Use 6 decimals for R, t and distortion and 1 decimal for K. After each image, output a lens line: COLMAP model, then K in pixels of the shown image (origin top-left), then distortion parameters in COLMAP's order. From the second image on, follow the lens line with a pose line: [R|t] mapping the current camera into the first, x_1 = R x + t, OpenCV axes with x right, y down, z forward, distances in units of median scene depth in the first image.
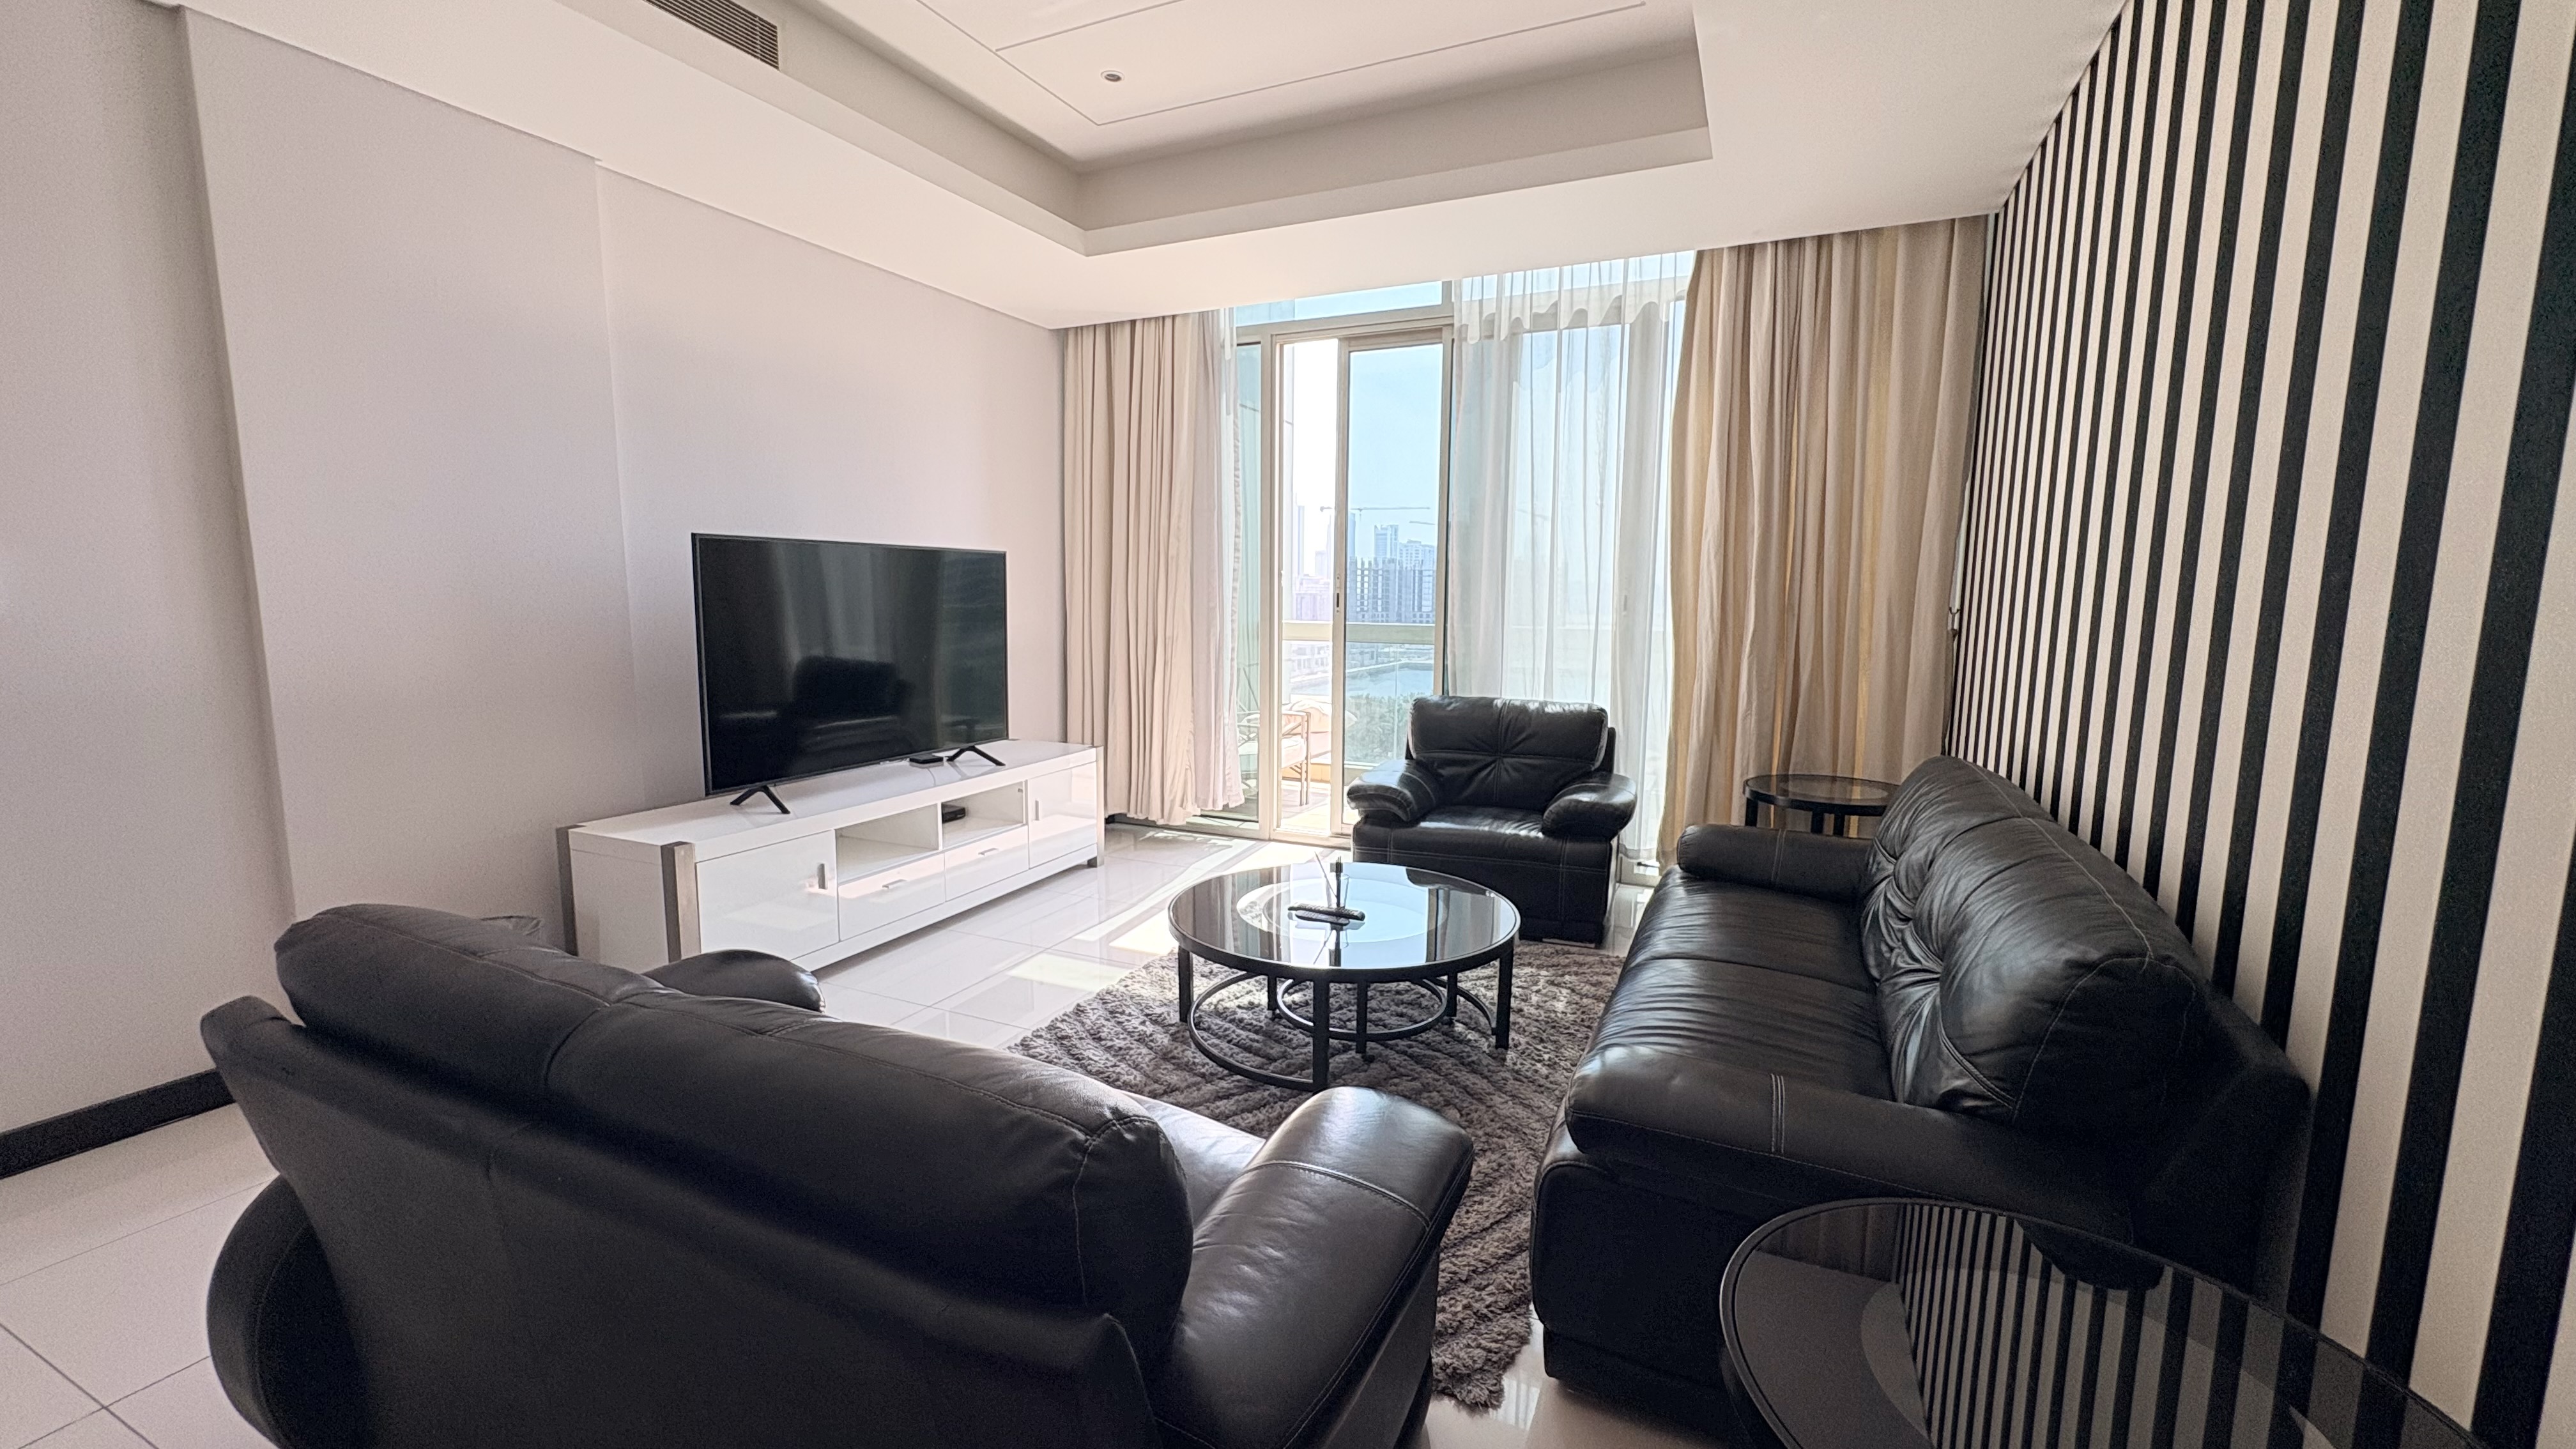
lens RADIAL K [[1030.0, 0, 1286.8], [0, 1030.0, 719.9], [0, 0, 1]] dist [-0.000015, -0.000161]
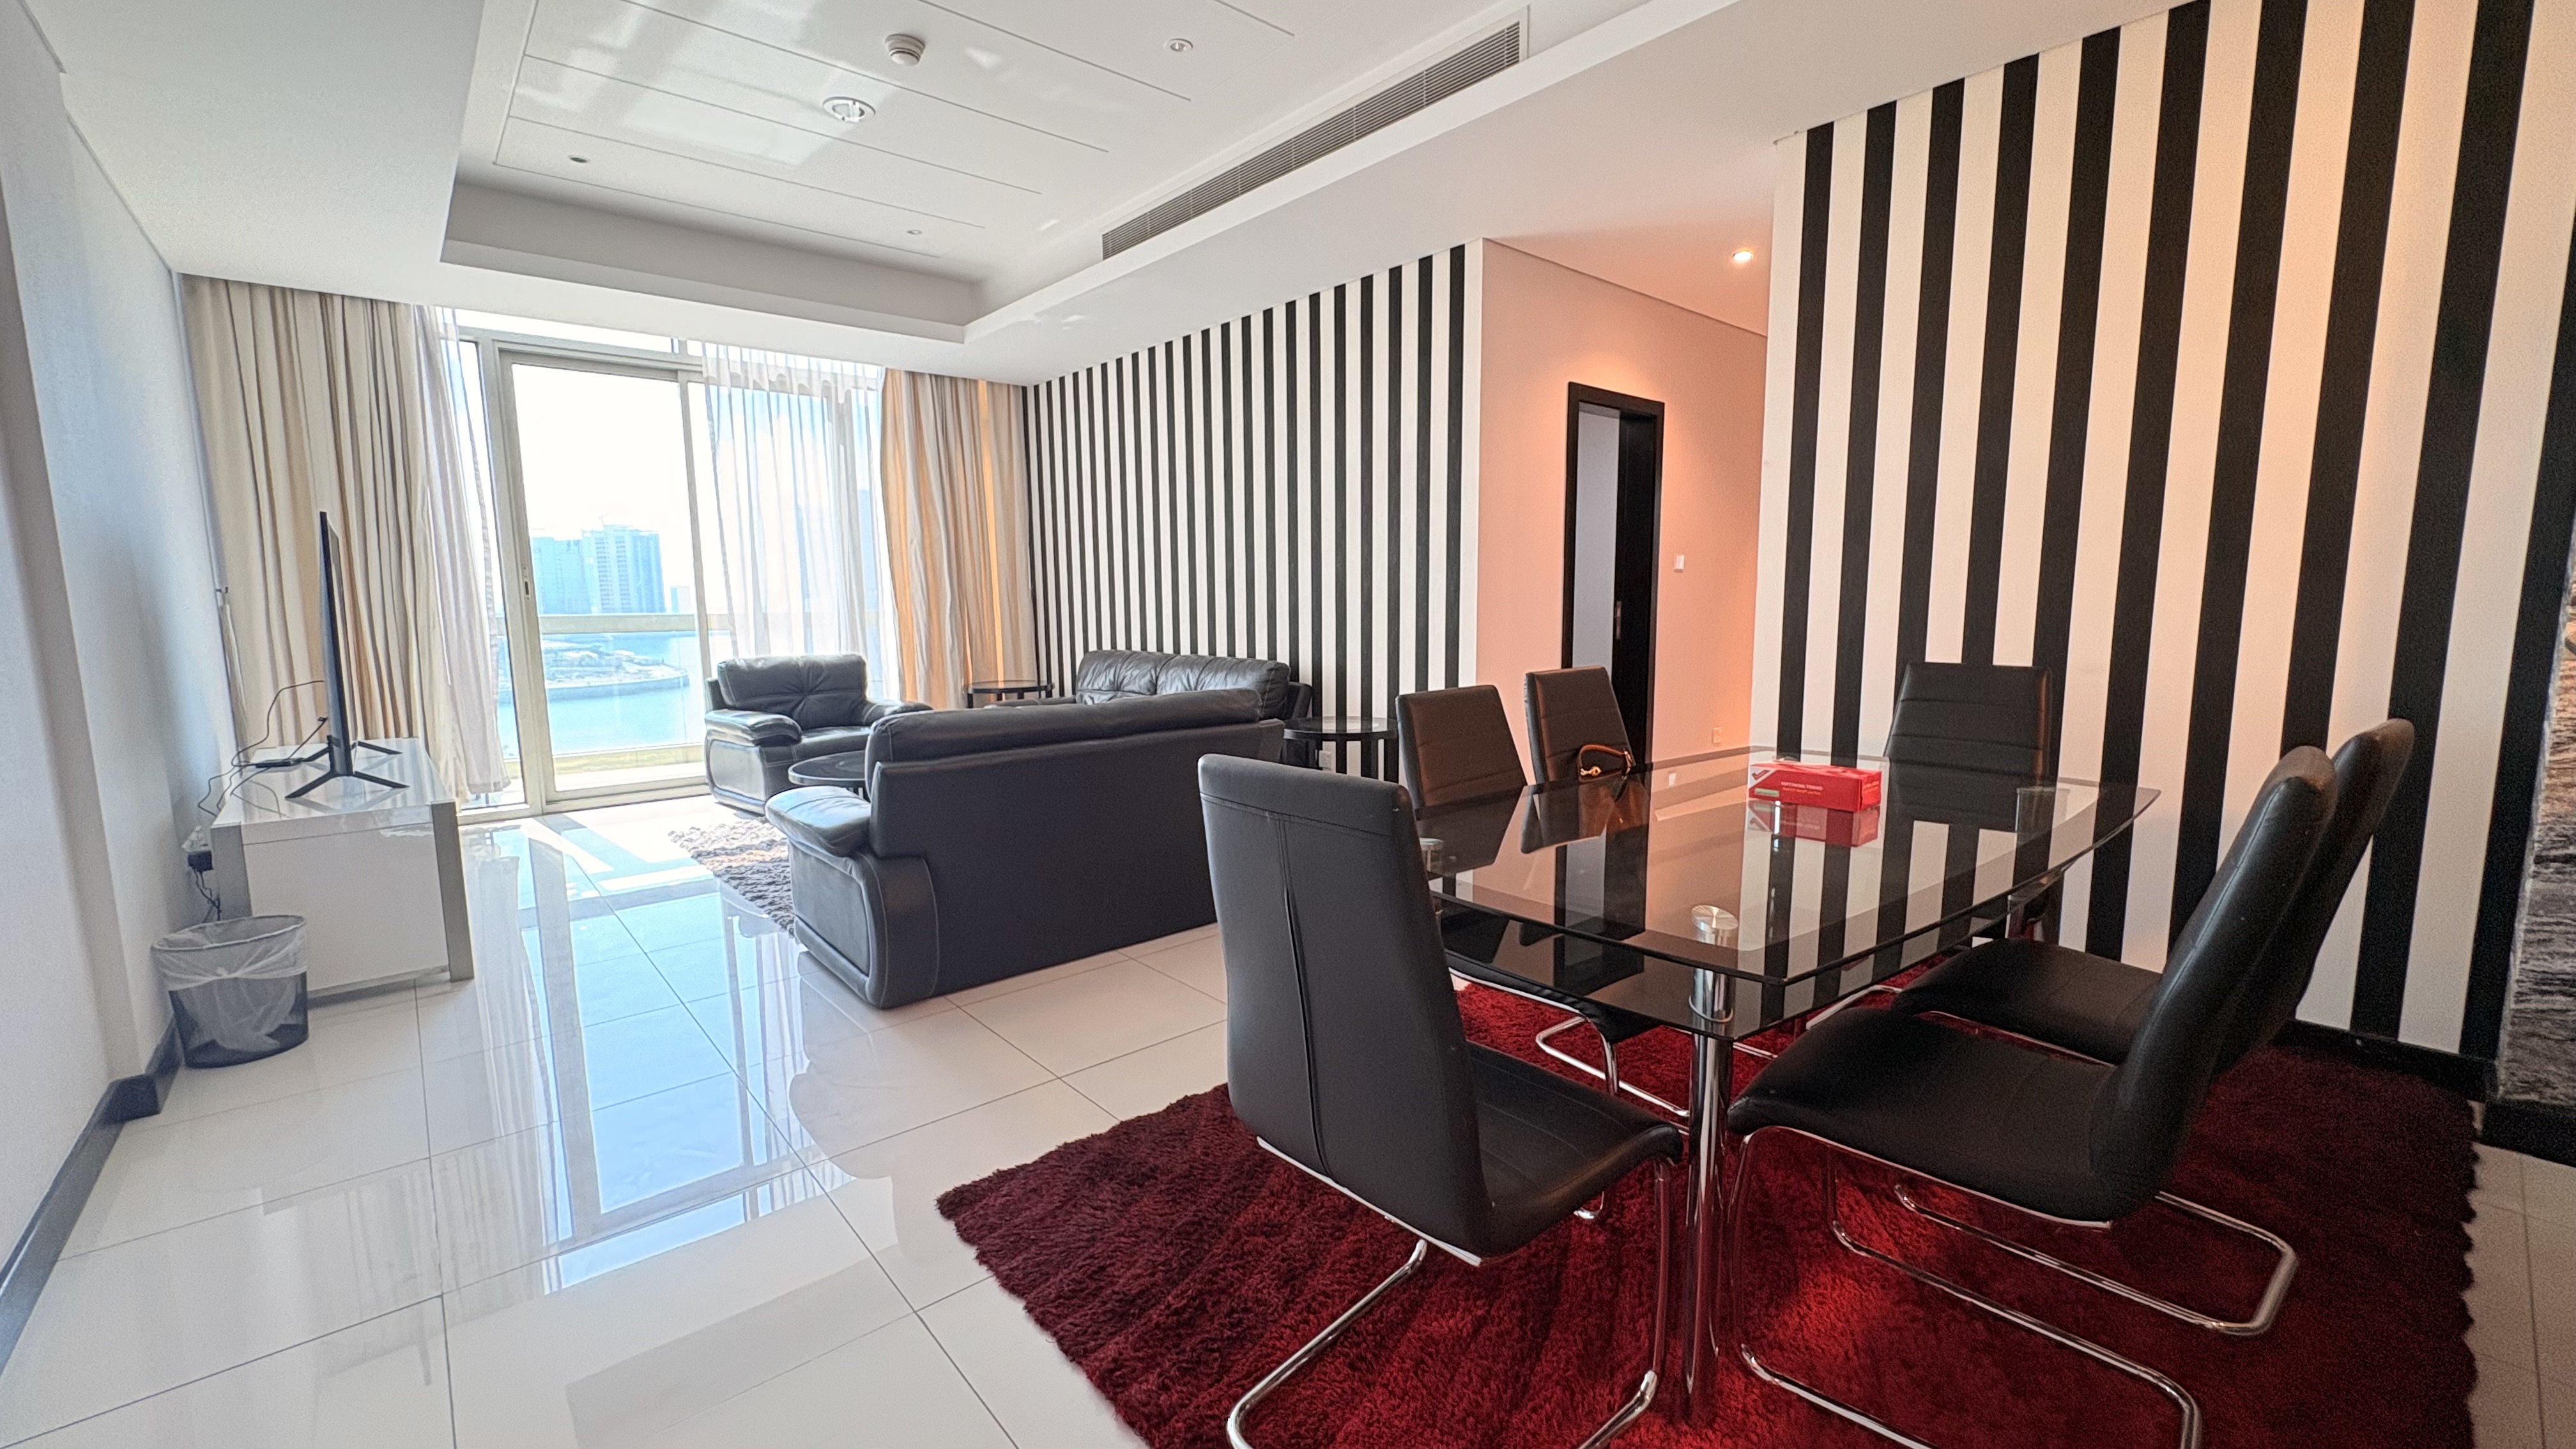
lens RADIAL K [[1030.0, 0, 1286.8], [0, 1030.0, 719.9], [0, 0, 1]] dist [-0.000015, -0.000161]
pose [[0.404127, -0.126473, 0.905917, -0.744825], [0.130770, 0.988210, 0.079626, 0.038785], [-0.905307, 0.086287, 0.415901, -0.164525]]
